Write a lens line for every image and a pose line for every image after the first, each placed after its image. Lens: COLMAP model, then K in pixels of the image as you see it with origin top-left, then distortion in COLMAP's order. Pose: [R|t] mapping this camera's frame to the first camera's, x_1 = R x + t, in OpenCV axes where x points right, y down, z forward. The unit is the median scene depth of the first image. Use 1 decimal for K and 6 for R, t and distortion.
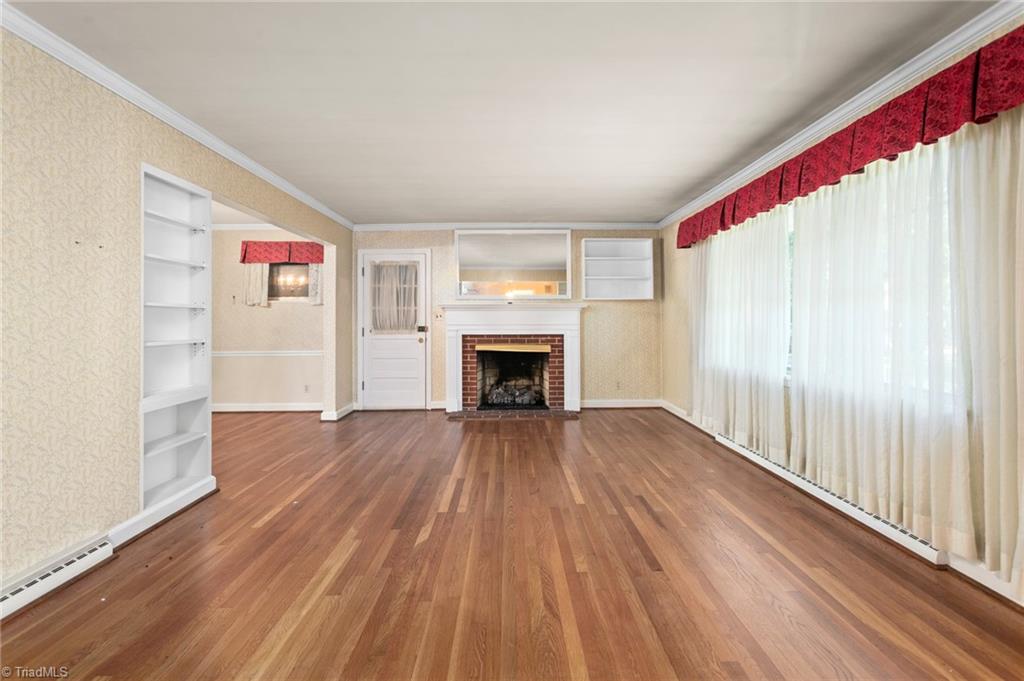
lens RADIAL K [[494.7, 0, 520.2], [0, 494.7, 311.5], [0, 0, 1]] dist [-0.002307, 0.004620]
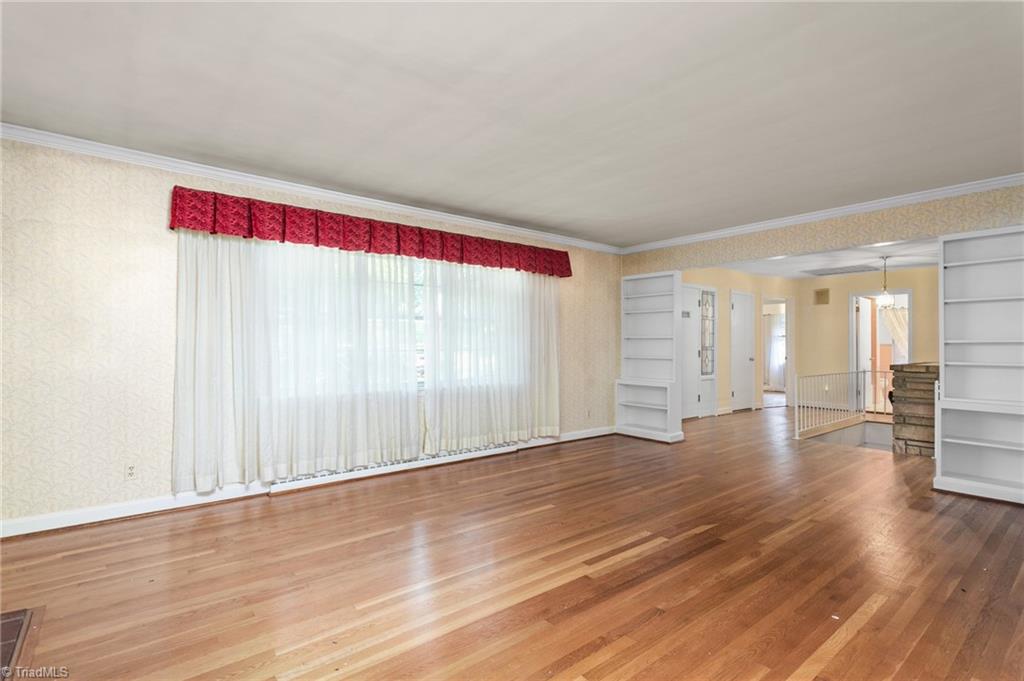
lens RADIAL K [[494.7, 0, 517.8], [0, 494.7, 347.3], [0, 0, 1]] dist [-0.002307, 0.004620]
pose [[-0.612316, 0.002070, 0.790611, -0.363808], [-0.010187, 0.999893, -0.010508, 0.018995], [-0.790548, -0.014489, -0.612229, 0.884073]]
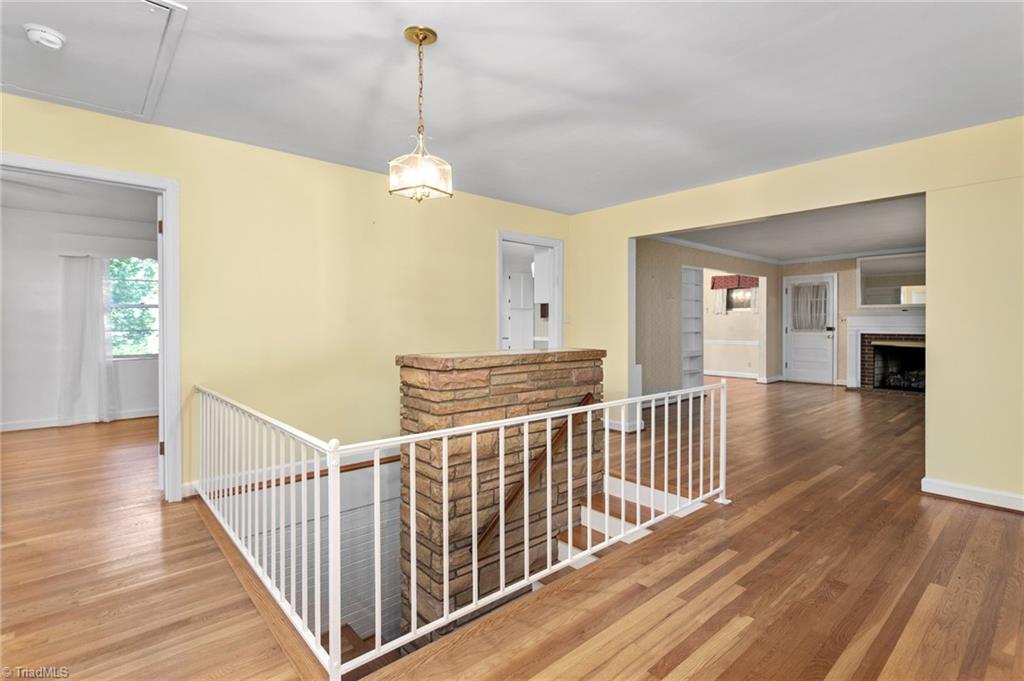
lens RADIAL K [[494.7, 0, 506.9], [0, 494.7, 325.8], [0, 0, 1]] dist [-0.002307, 0.004620]
pose [[0.629883, 0.011465, -0.776605, 0.339300], [0.010569, 0.999672, 0.023330, -0.018187], [0.776618, -0.022903, 0.629555, -0.663146]]
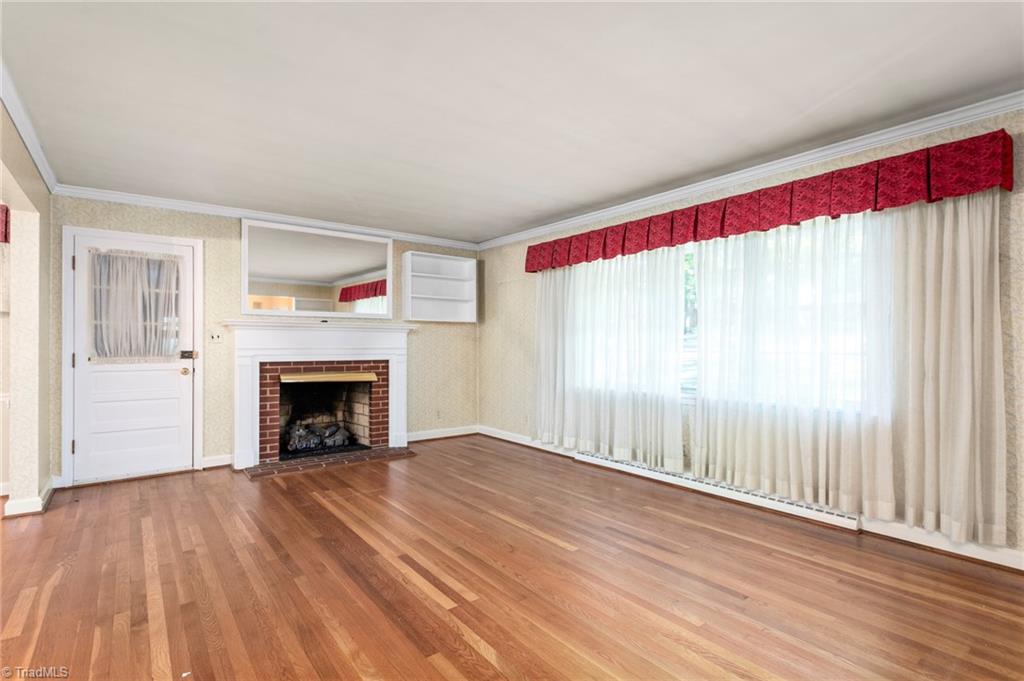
lens RADIAL K [[494.7, 0, 513.7], [0, 494.7, 342.0], [0, 0, 1]] dist [-0.002307, 0.004620]
pose [[0.804590, 0.008555, 0.593770, -0.249144], [-0.016816, 0.999823, 0.008382, 0.004339], [-0.593593, -0.016729, 0.804591, 0.177784]]
